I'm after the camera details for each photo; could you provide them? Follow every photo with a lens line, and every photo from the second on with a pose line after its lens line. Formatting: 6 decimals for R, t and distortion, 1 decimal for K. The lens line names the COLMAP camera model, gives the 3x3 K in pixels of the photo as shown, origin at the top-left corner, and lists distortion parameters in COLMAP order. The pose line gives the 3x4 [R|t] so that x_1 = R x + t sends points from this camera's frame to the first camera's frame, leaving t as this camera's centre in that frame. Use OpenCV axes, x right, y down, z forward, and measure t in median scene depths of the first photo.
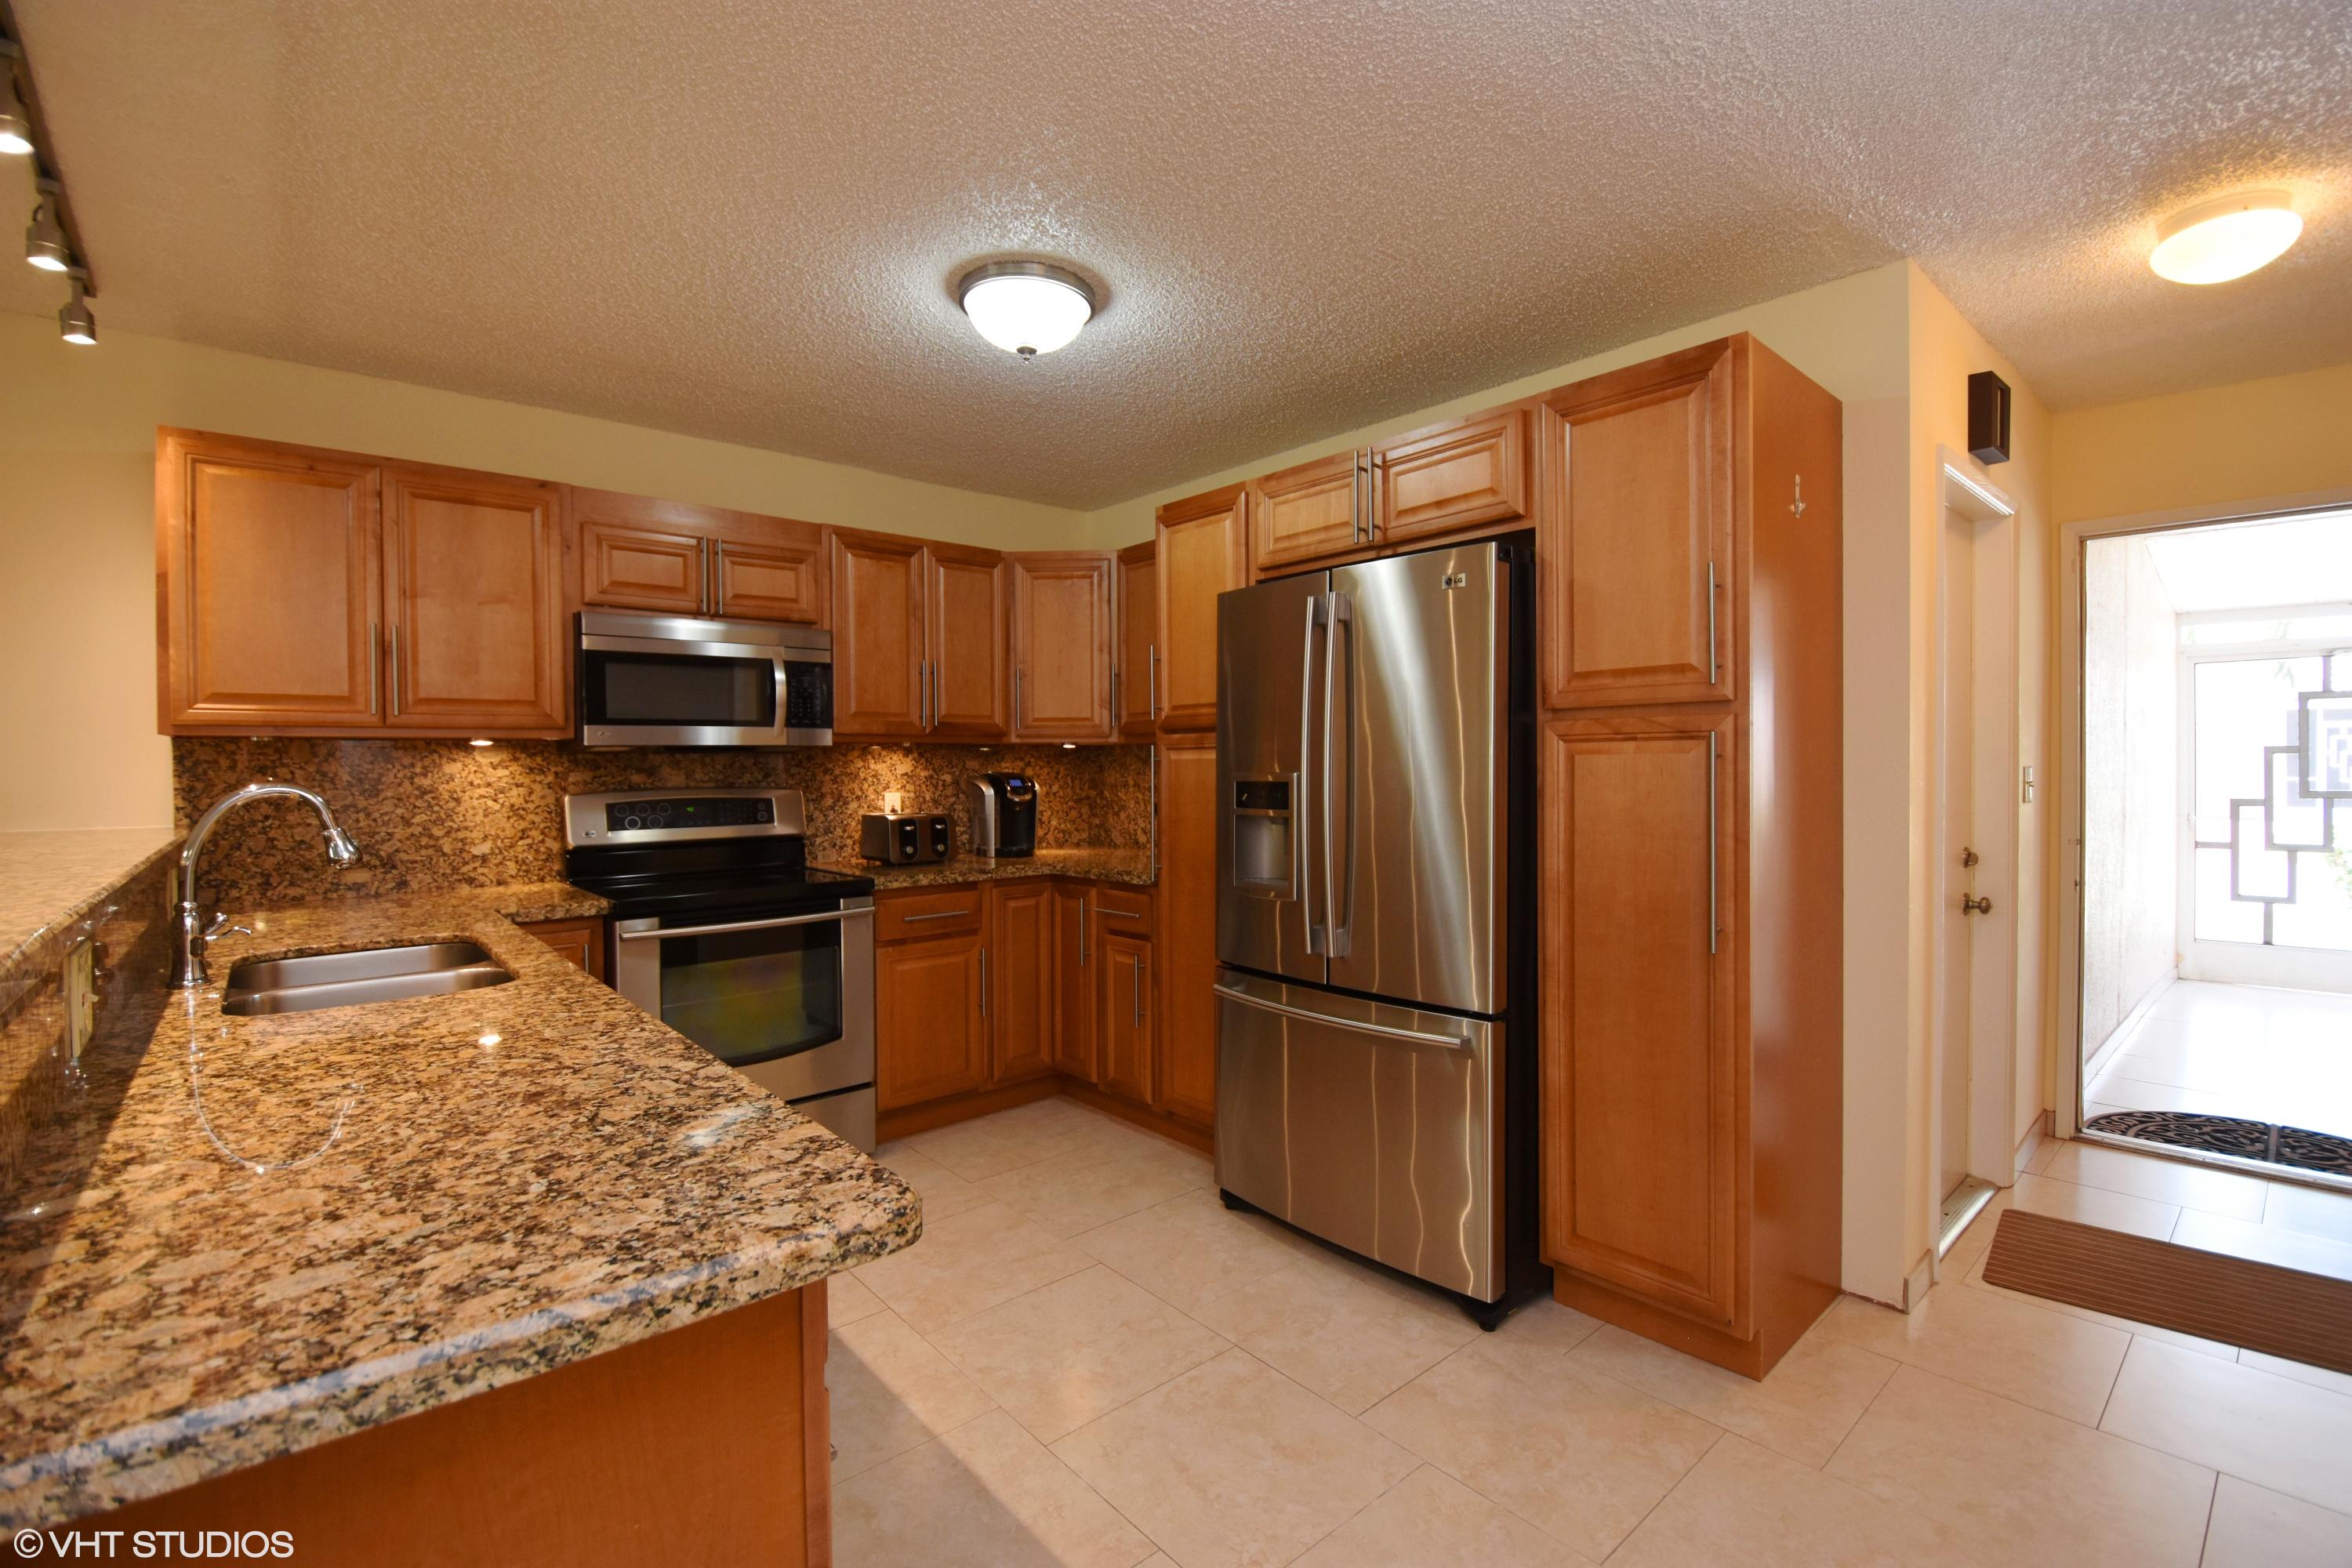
lens RADIAL K [[1047.8, 0, 1207.7], [0, 1047.8, 775.5], [0, 0, 1]] dist [-0.004438, -0.000544]
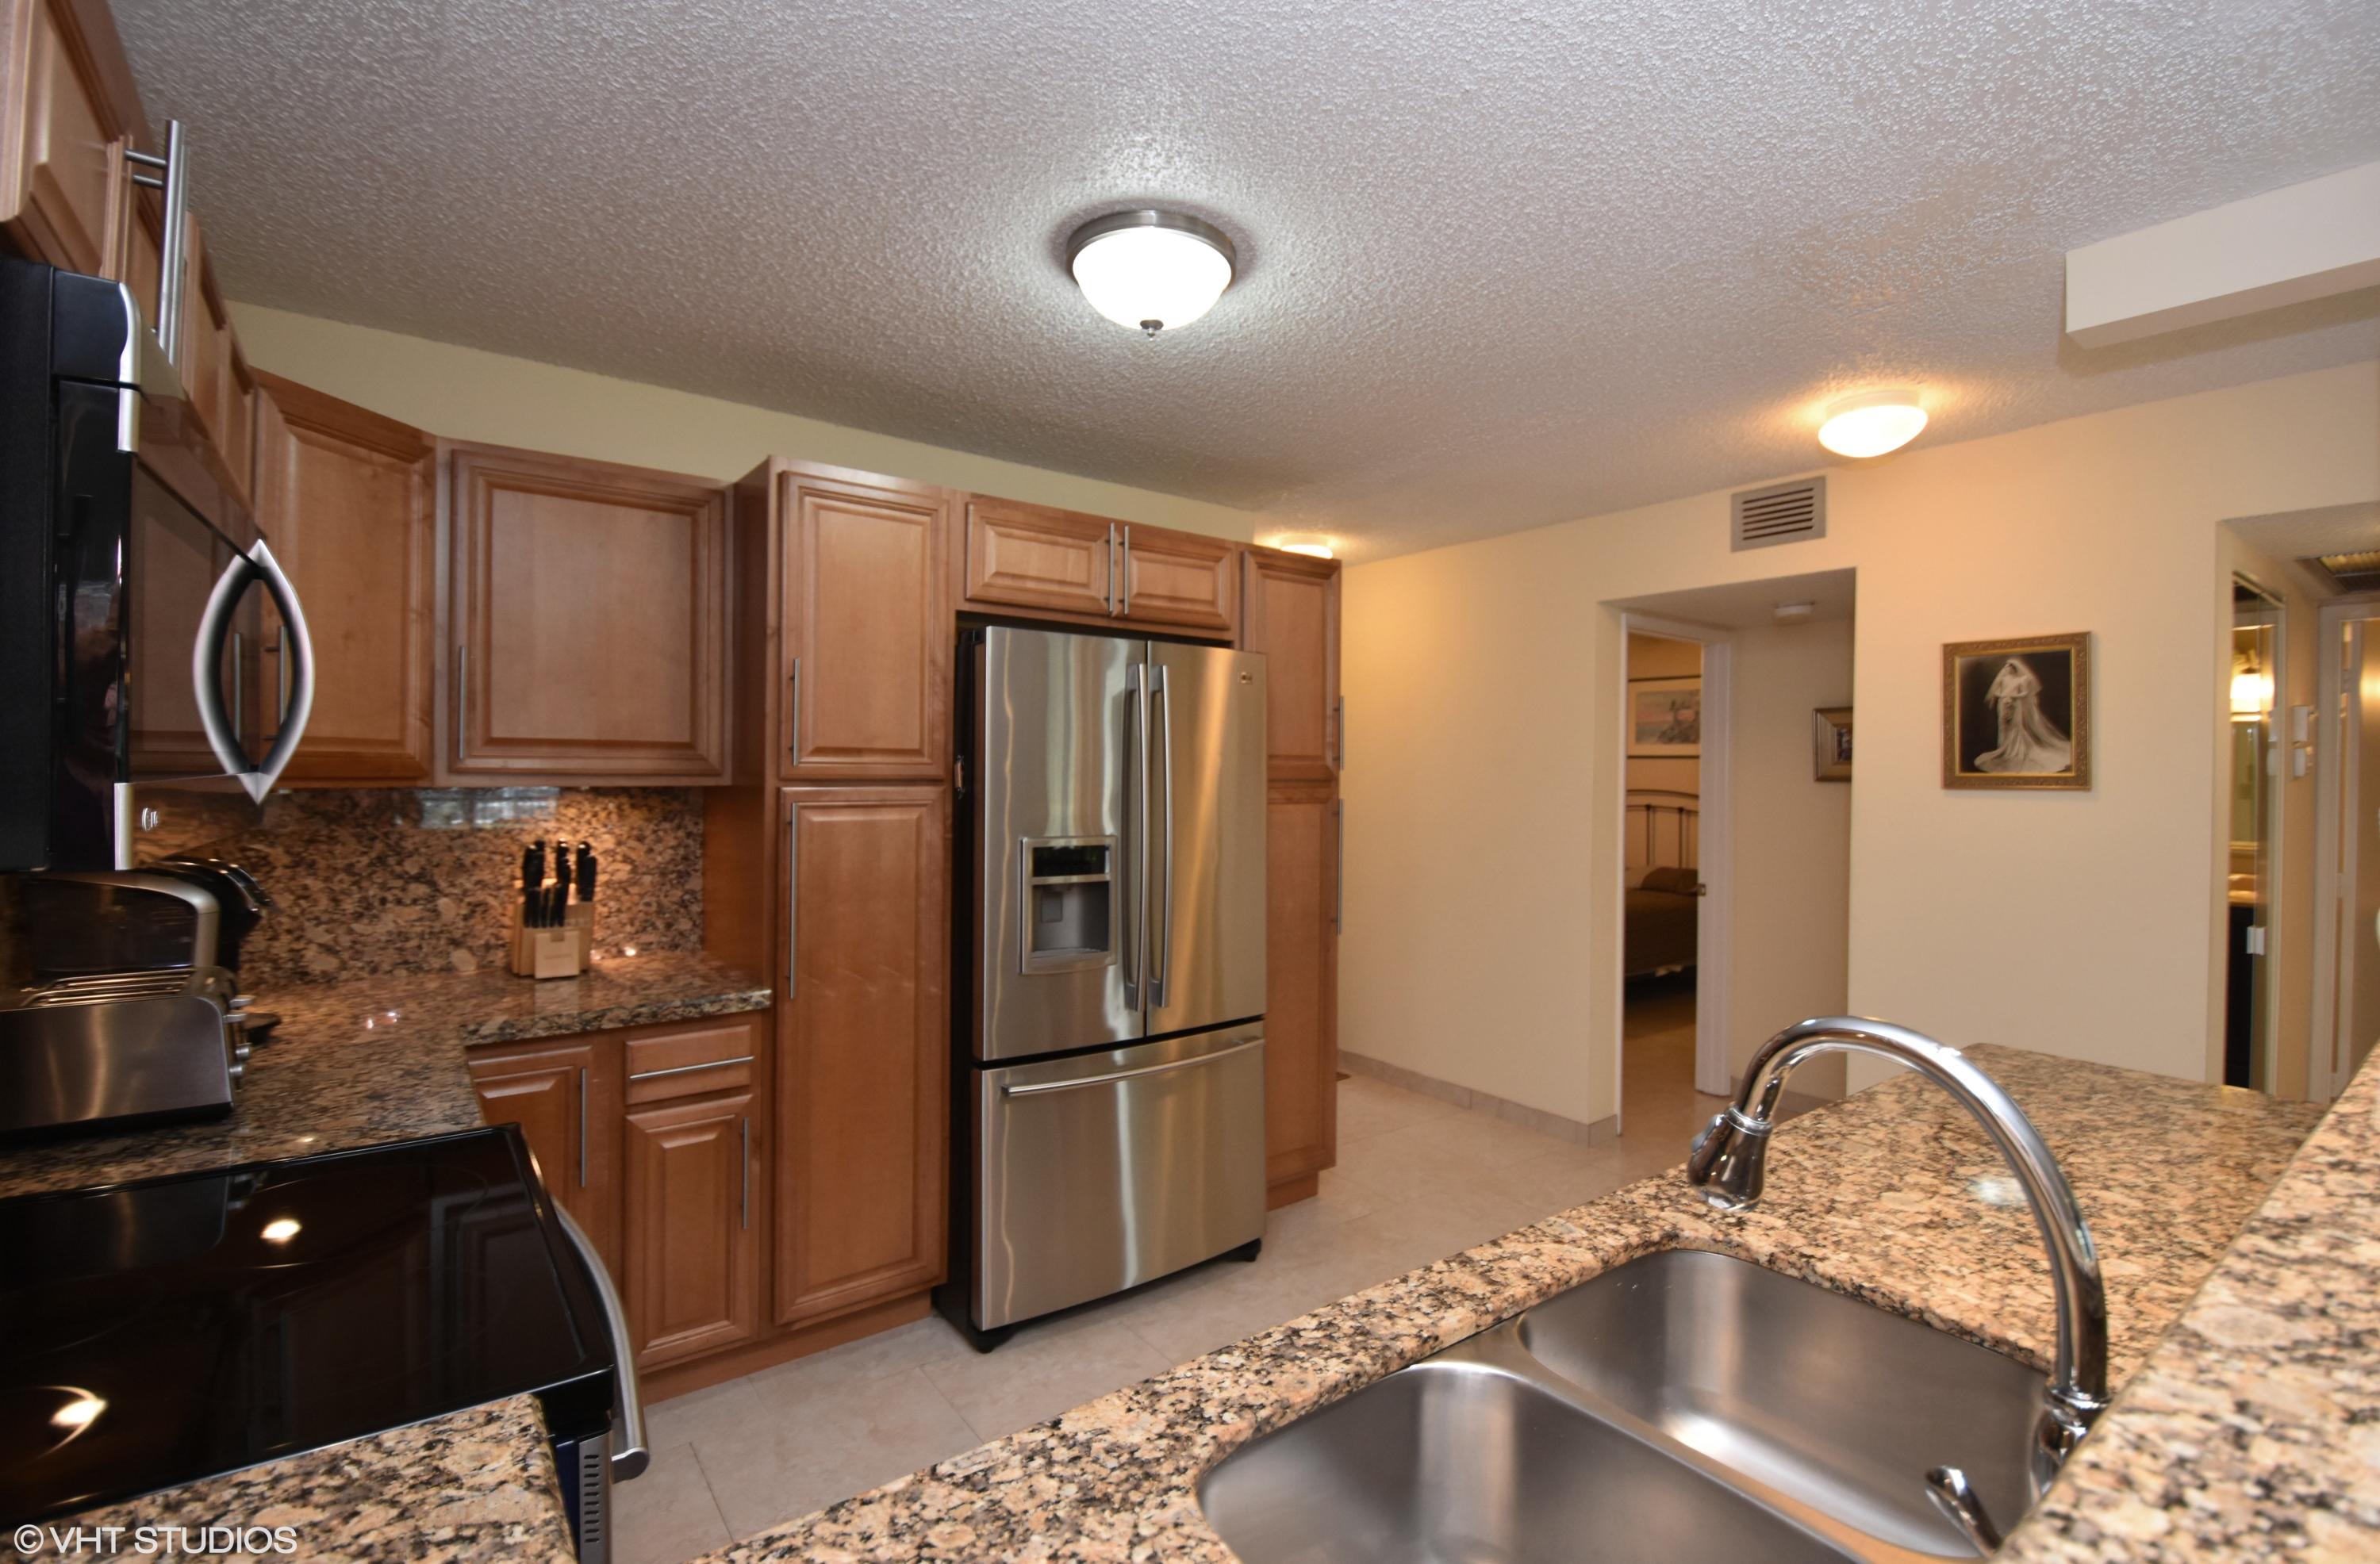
lens RADIAL K [[1060.1, 0, 1186.1], [0, 1060.1, 765.5], [0, 0, 1]] dist [-0.004438, -0.000544]
pose [[0.076411, 0.010568, 0.997020, -0.949883], [-0.005315, 0.999934, -0.010191, -0.061700], [-0.997062, -0.004520, 0.076462, 0.888989]]
